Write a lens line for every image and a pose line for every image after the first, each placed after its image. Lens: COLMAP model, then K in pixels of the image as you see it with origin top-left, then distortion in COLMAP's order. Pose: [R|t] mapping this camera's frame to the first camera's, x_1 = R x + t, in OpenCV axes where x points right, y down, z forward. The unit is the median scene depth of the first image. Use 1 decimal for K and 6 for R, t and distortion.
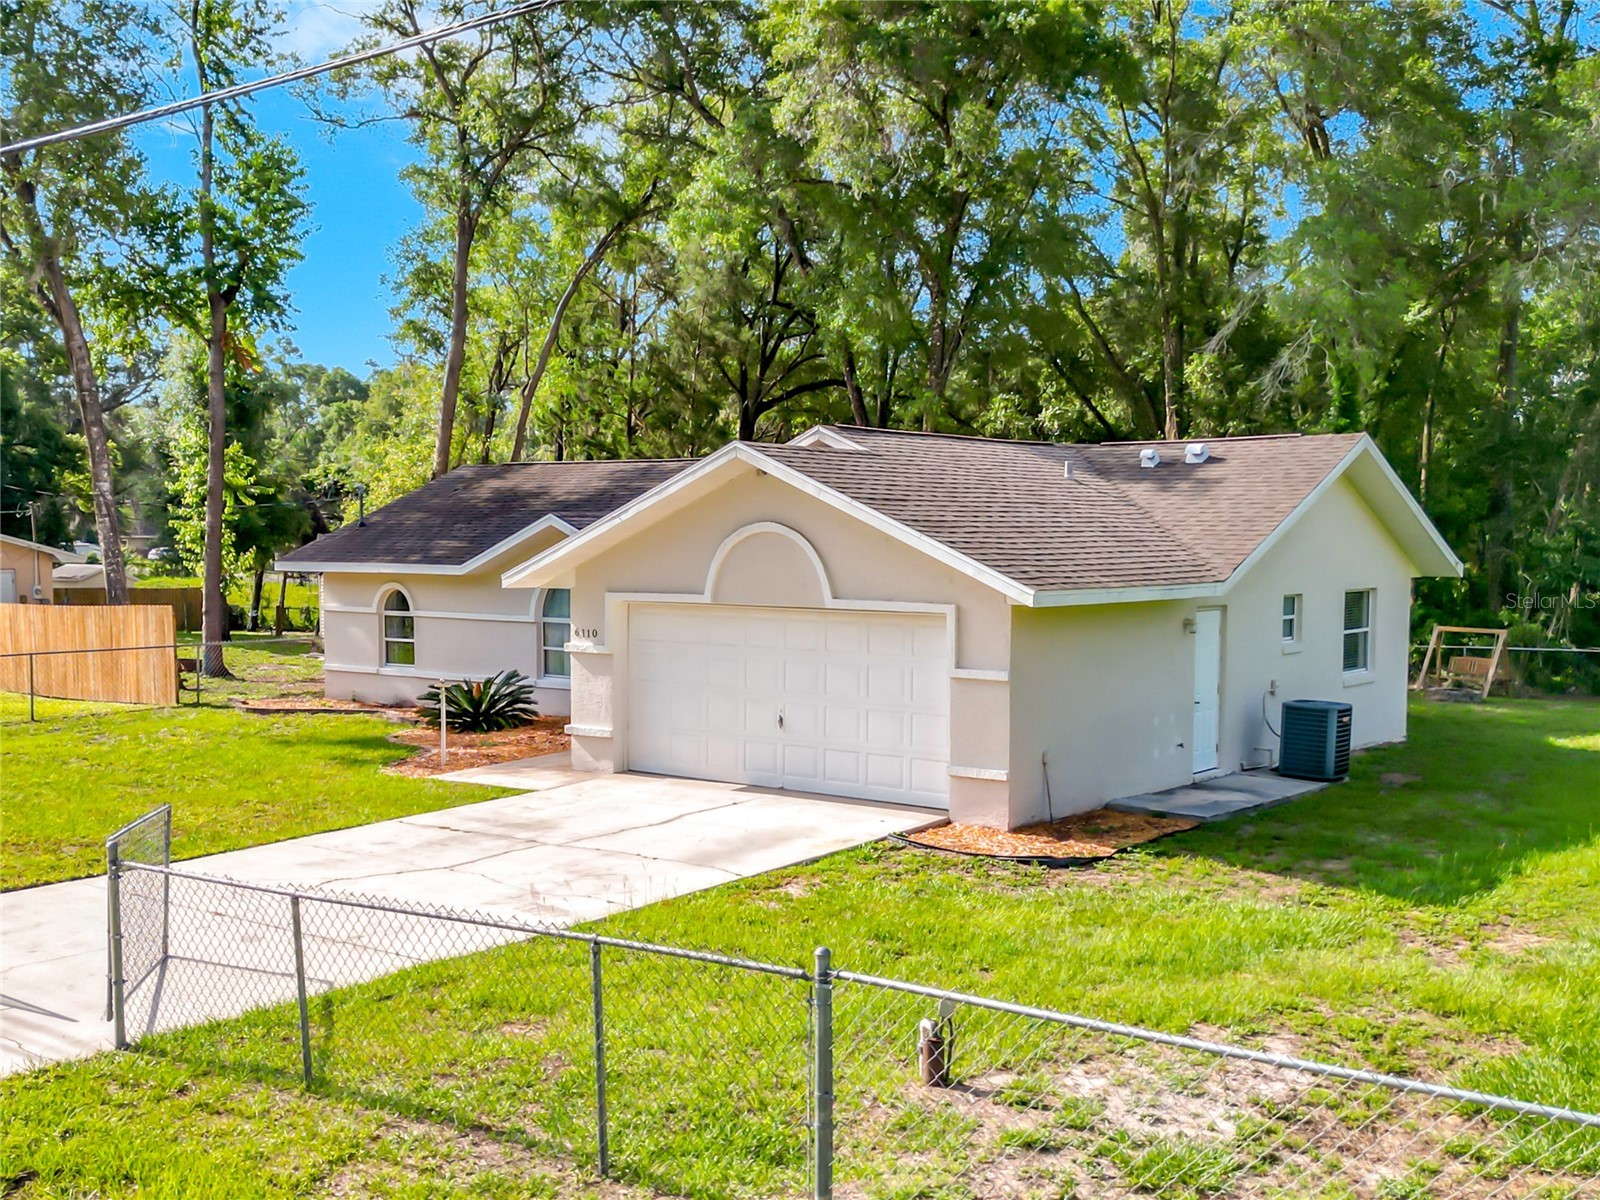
lens RADIAL K [[1679.4, 0, 793.4], [0, 1679.4, 601.2], [0, 0, 1]] dist [0.075880, 0.000000]
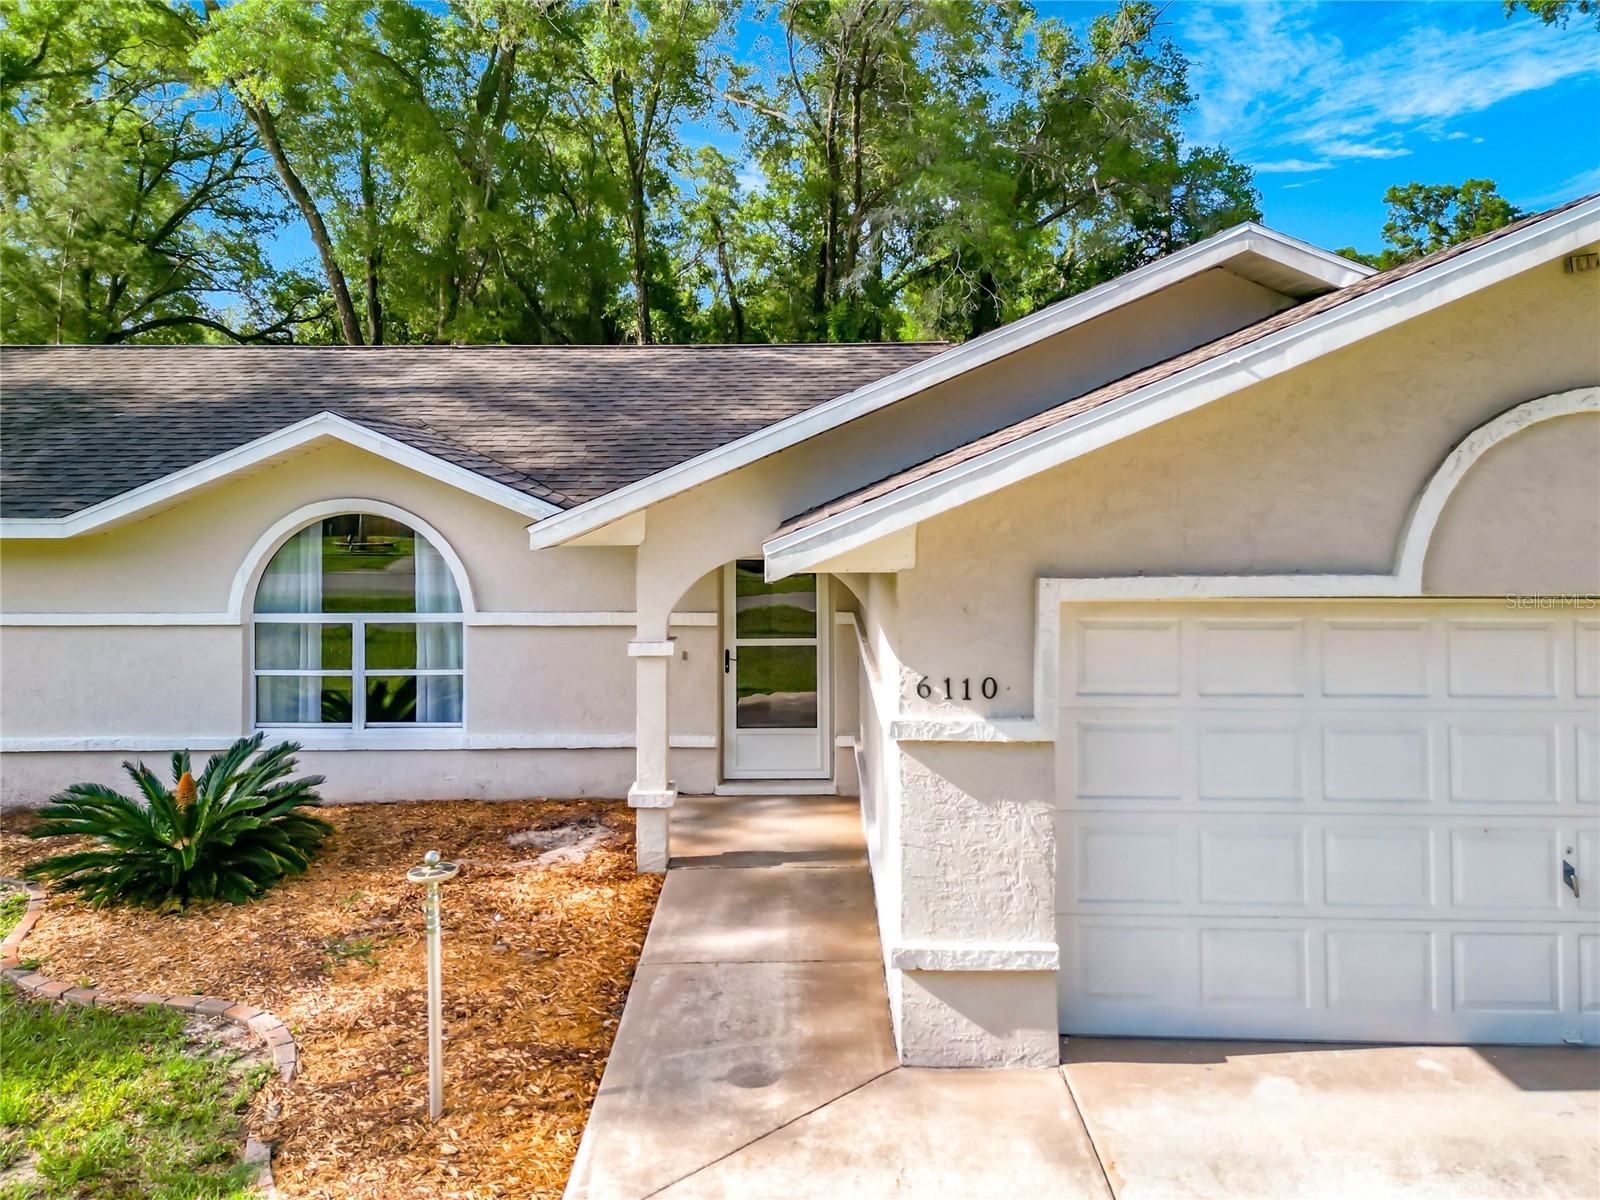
lens RADIAL K [[1136.5, 0, 771.2], [0, 1136.5, 483.0], [0, 0, 1]] dist [0.055790, -0.036295]
pose [[0.805339, -0.005575, 0.592788, -0.227955], [0.030566, 0.999016, -0.032130, -0.014601], [-0.592026, 0.043995, 0.804717, 0.610995]]
